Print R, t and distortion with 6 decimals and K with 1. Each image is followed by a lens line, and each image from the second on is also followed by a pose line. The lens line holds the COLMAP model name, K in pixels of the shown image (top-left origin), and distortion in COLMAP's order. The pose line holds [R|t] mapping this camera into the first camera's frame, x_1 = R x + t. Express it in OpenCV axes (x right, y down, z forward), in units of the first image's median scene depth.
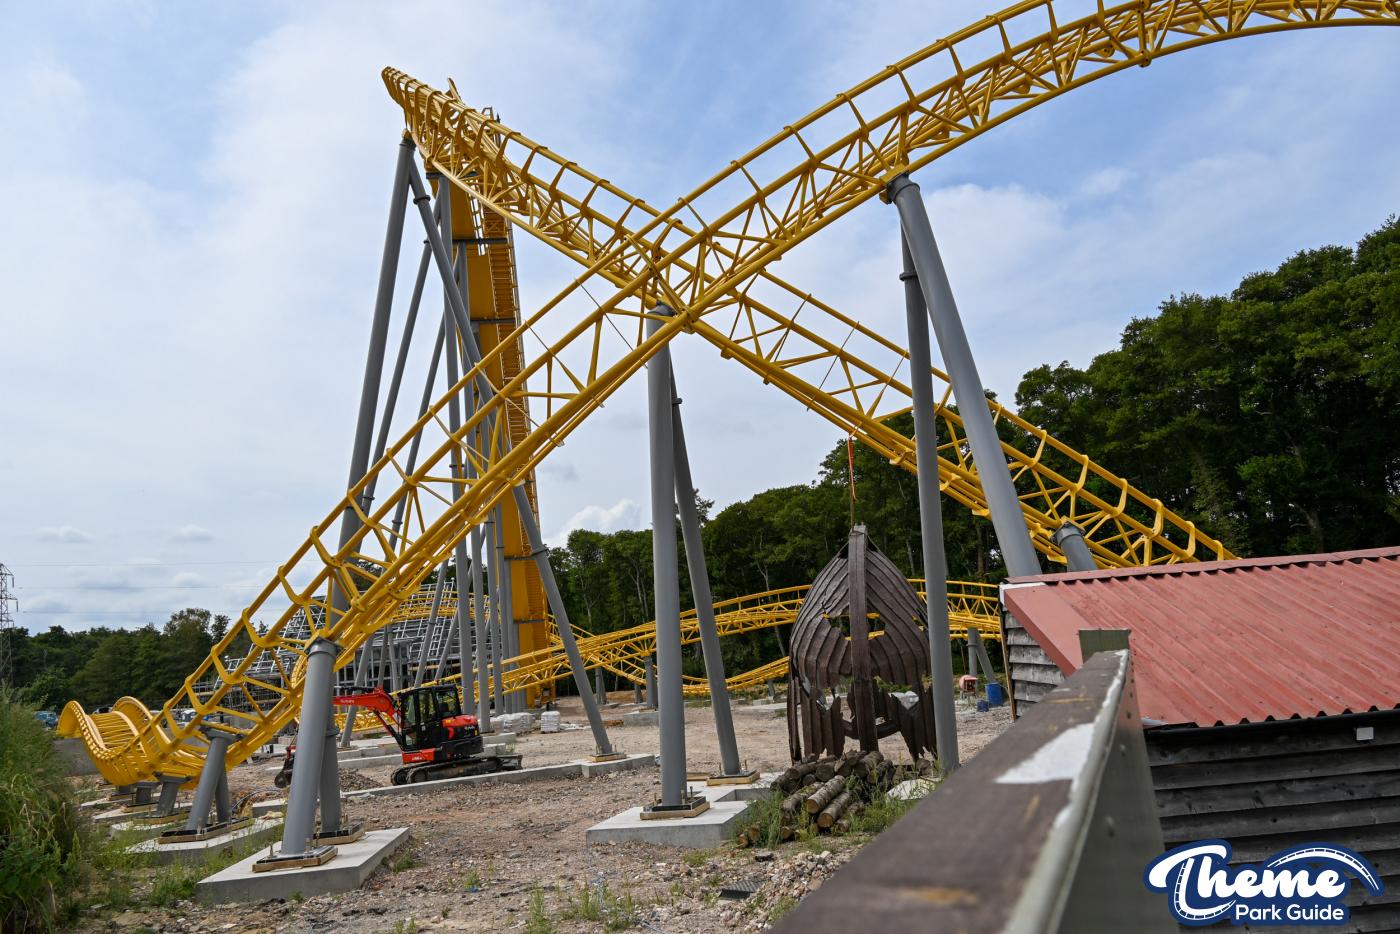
lens RADIAL K [[1047.6, 0, 693.0], [0, 1047.6, 471.7], [0, 0, 1]] dist [0.008150, 0.001348]
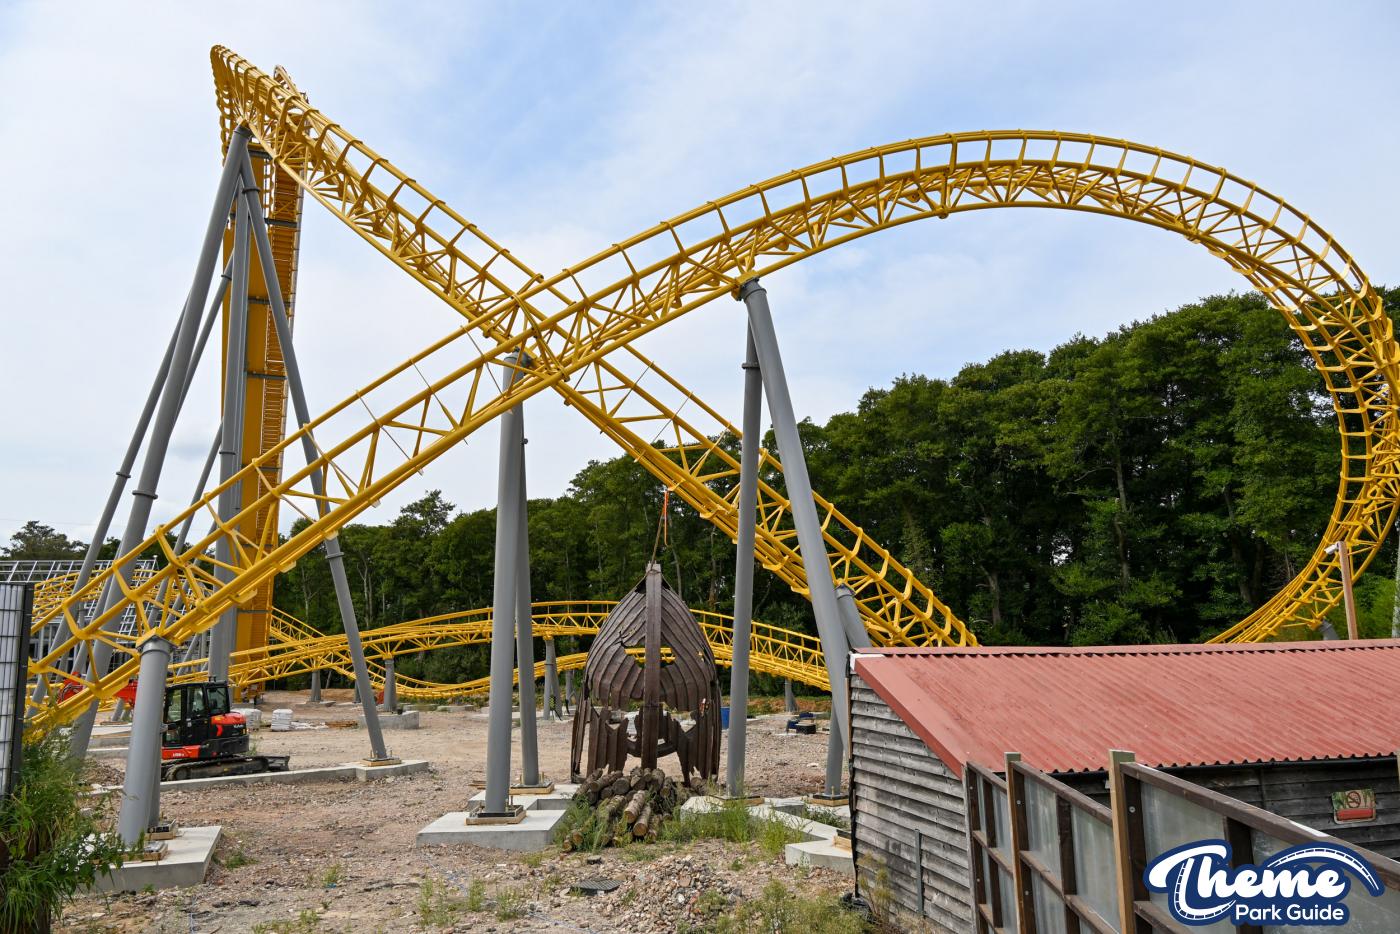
lens RADIAL K [[1047.6, 0, 693.0], [0, 1047.6, 471.7], [0, 0, 1]] dist [0.008150, 0.001348]
pose [[0.958724, 0.115874, 0.259655, -0.111649], [-0.114028, 0.993229, -0.022217, -0.027984], [-0.260471, -0.008308, 0.965446, -0.088240]]
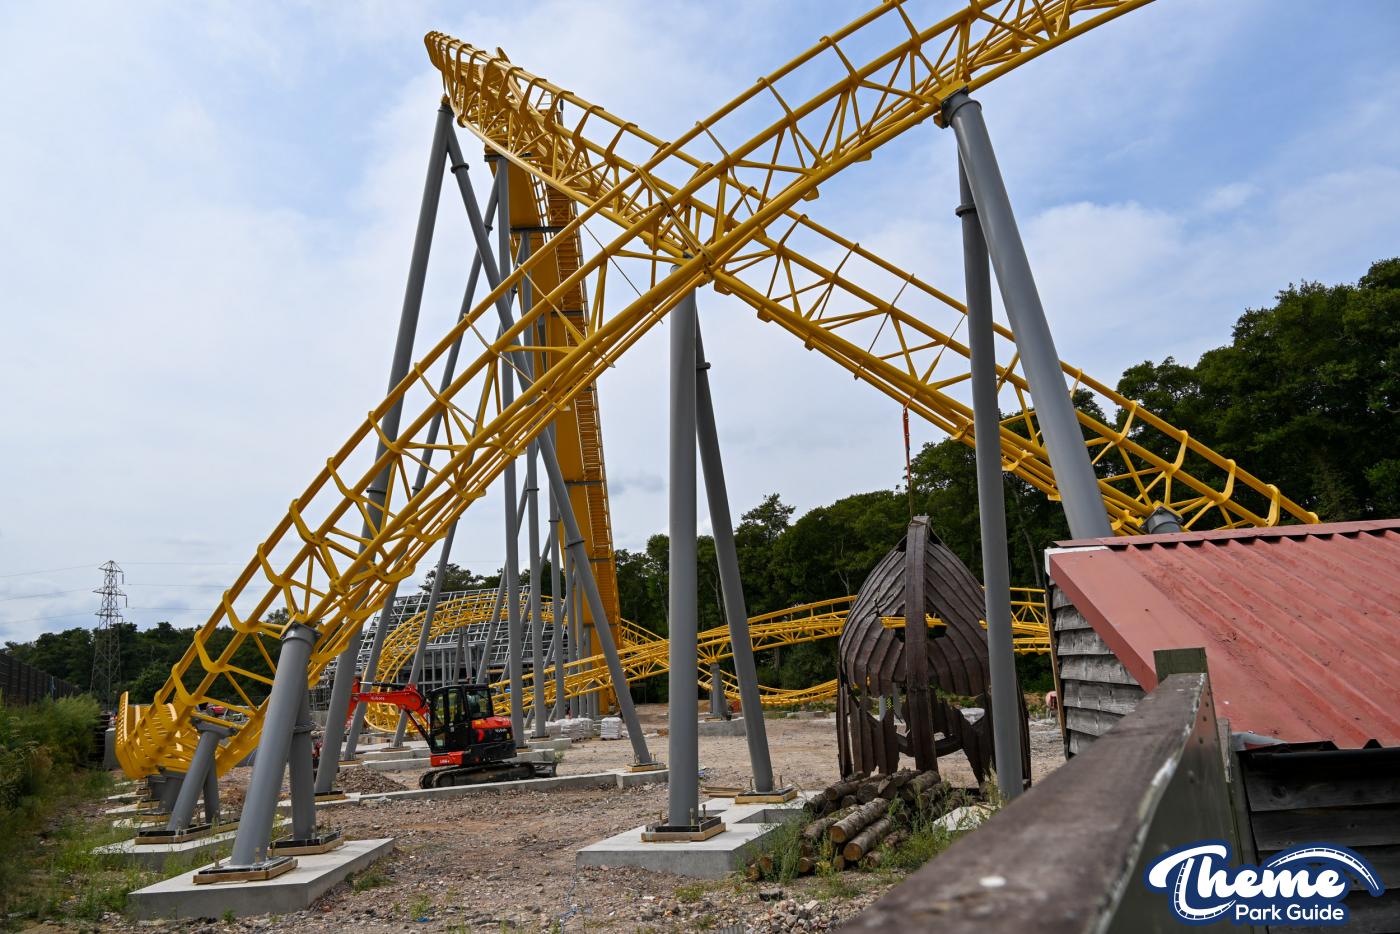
lens RADIAL K [[1047.6, 0, 693.0], [0, 1047.6, 471.7], [0, 0, 1]] dist [0.008150, 0.001348]
pose [[0.996060, 0.009965, -0.088123, 0.047822], [-0.010888, 0.999891, -0.009994, 0.027358], [0.088014, 0.010914, 0.996059, 0.106230]]
